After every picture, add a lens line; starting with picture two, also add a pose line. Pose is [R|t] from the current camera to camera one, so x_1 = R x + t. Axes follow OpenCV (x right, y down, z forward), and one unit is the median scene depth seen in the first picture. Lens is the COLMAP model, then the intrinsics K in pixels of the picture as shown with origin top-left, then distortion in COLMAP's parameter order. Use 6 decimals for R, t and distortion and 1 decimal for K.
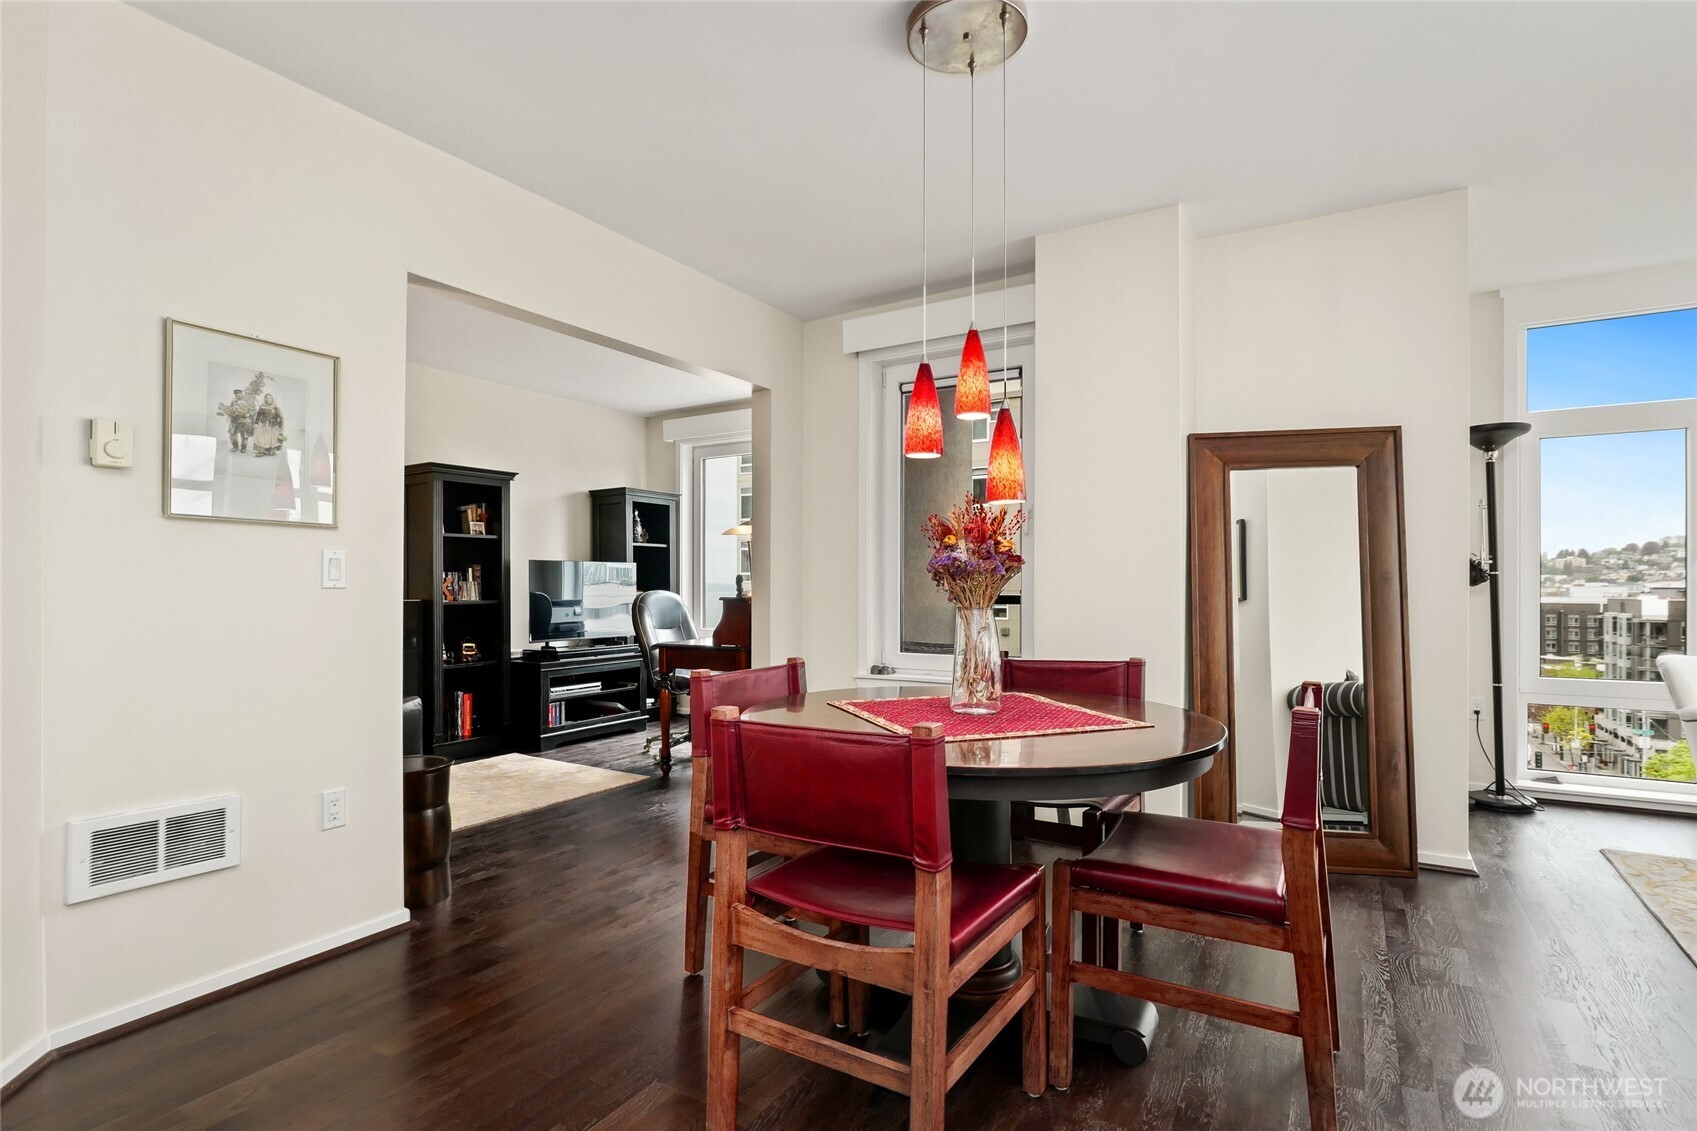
lens RADIAL K [[850.6, 0, 853.6], [0, 850.6, 574.2], [0, 0, 1]] dist [-0.015989, 0.001063]
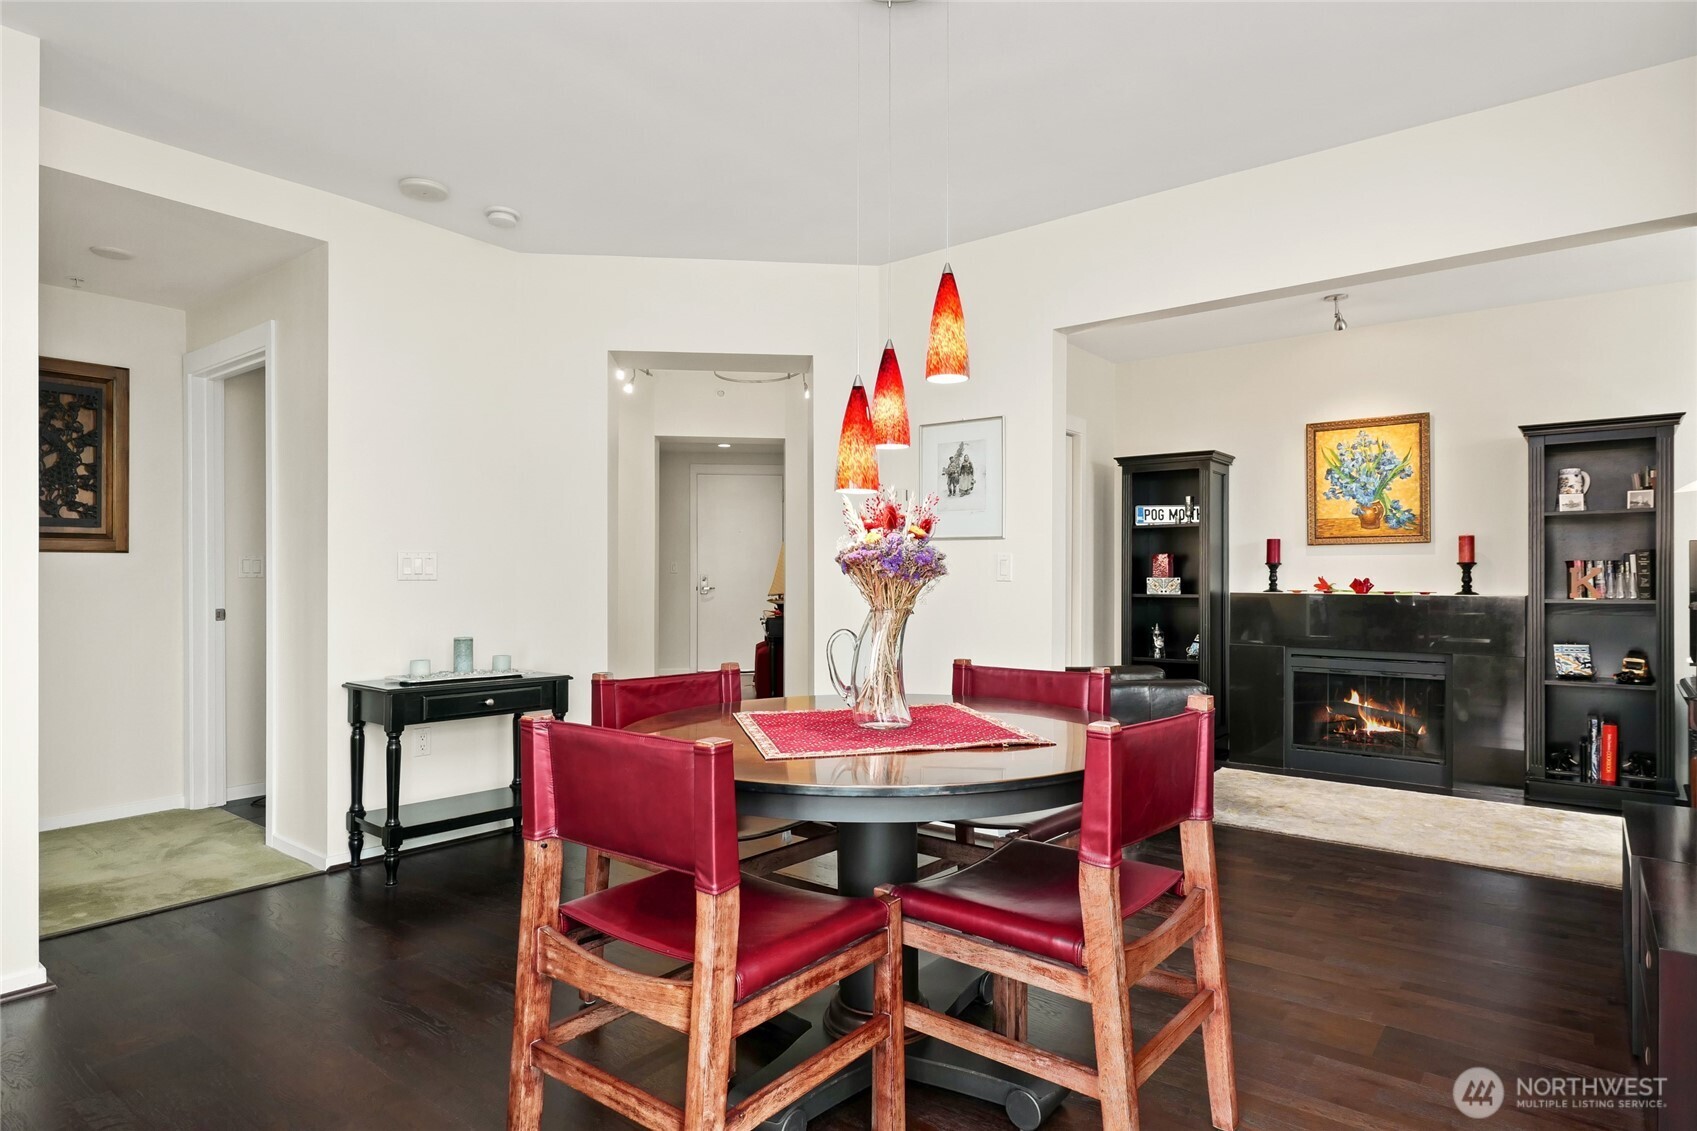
lens RADIAL K [[956.8, 0, 847.6], [0, 956.8, 561.6], [0, 0, 1]] dist [0.045619, 0.001088]
pose [[-0.110094, -0.008674, -0.993883, 0.458590], [0.014390, 0.999843, -0.010320, -0.001955], [0.993817, -0.015438, -0.109952, 0.421932]]
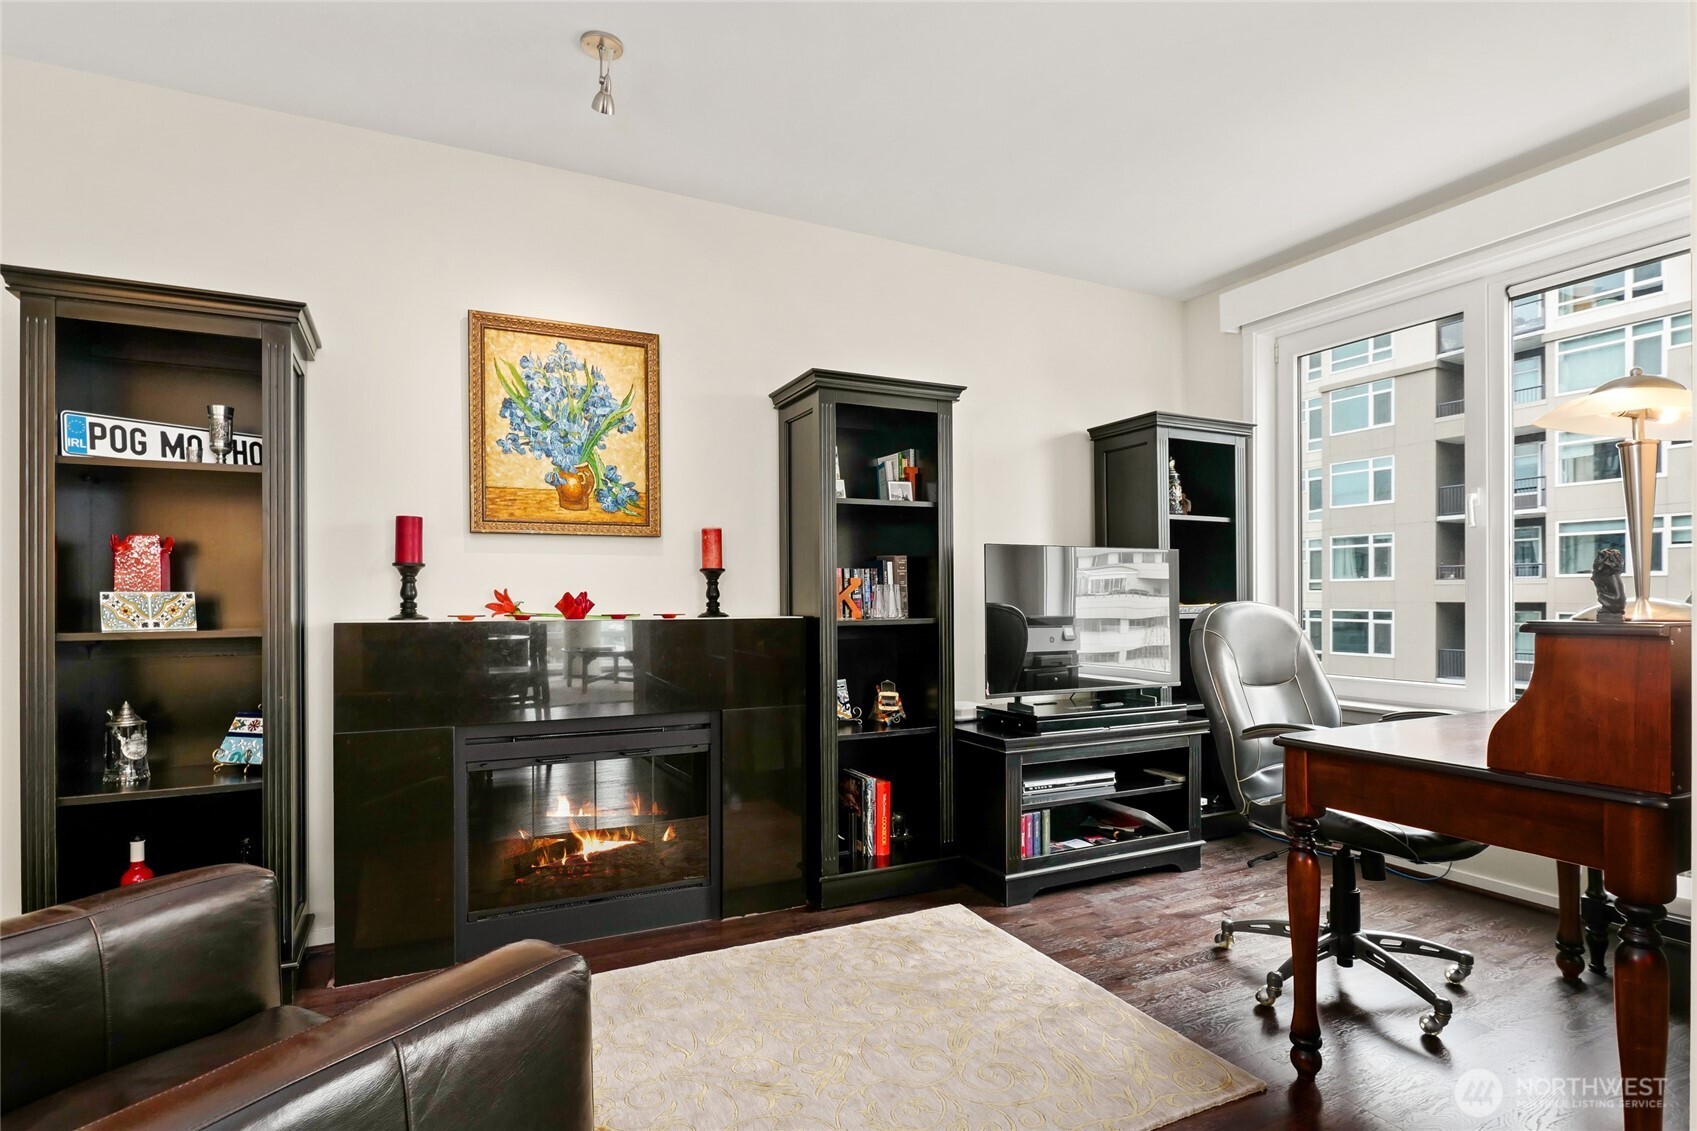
lens RADIAL K [[850.6, 0, 859.2], [0, 850.6, 602.5], [0, 0, 1]] dist [-0.015989, 0.001063]
pose [[0.856596, 0.004107, -0.515972, -0.170303], [0.006057, 0.999819, 0.018015, 0.010239], [0.515953, -0.018557, 0.856416, 0.490308]]
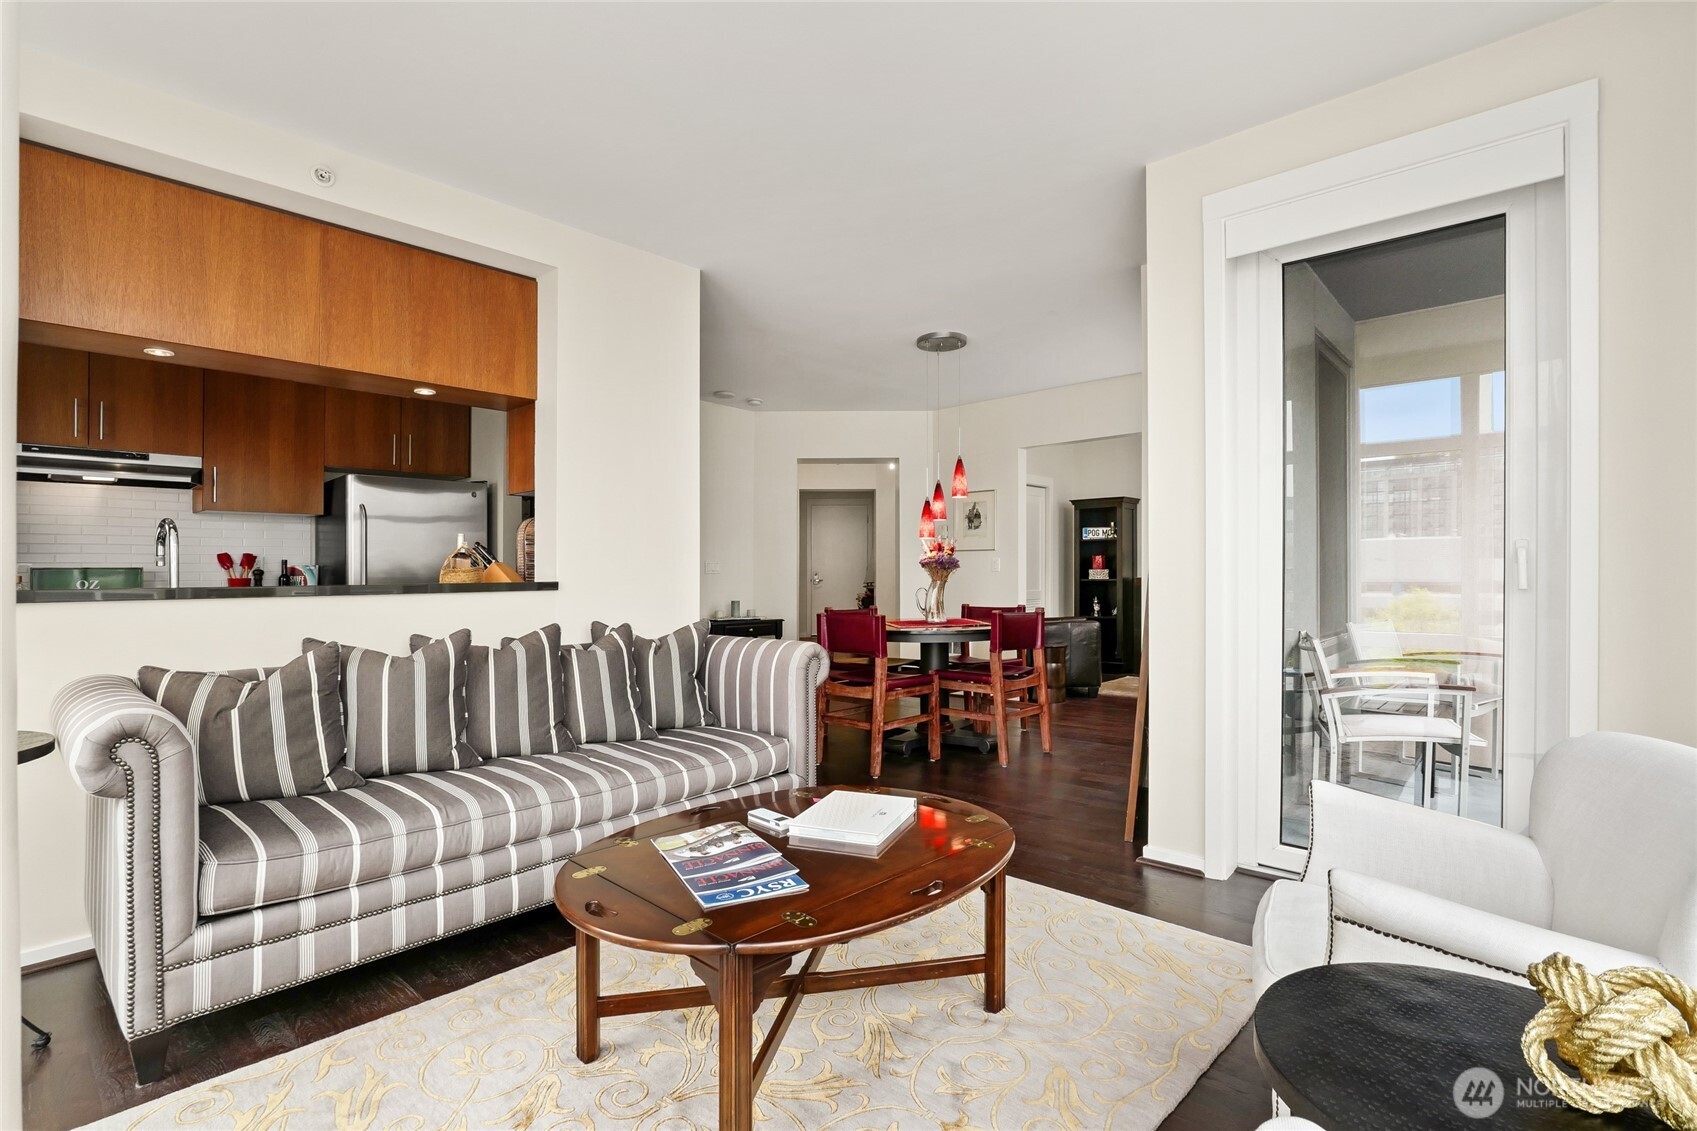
lens RADIAL K [[814.0, 0, 836.9], [0, 814.0, 571.9], [0, 0, 1]] dist [0.001953, 0.000095]
pose [[-0.189872, 0.006854, -0.981785, 0.995612], [0.022361, 0.999746, 0.002655, -0.000725], [0.981554, -0.021450, -0.189977, 0.457477]]
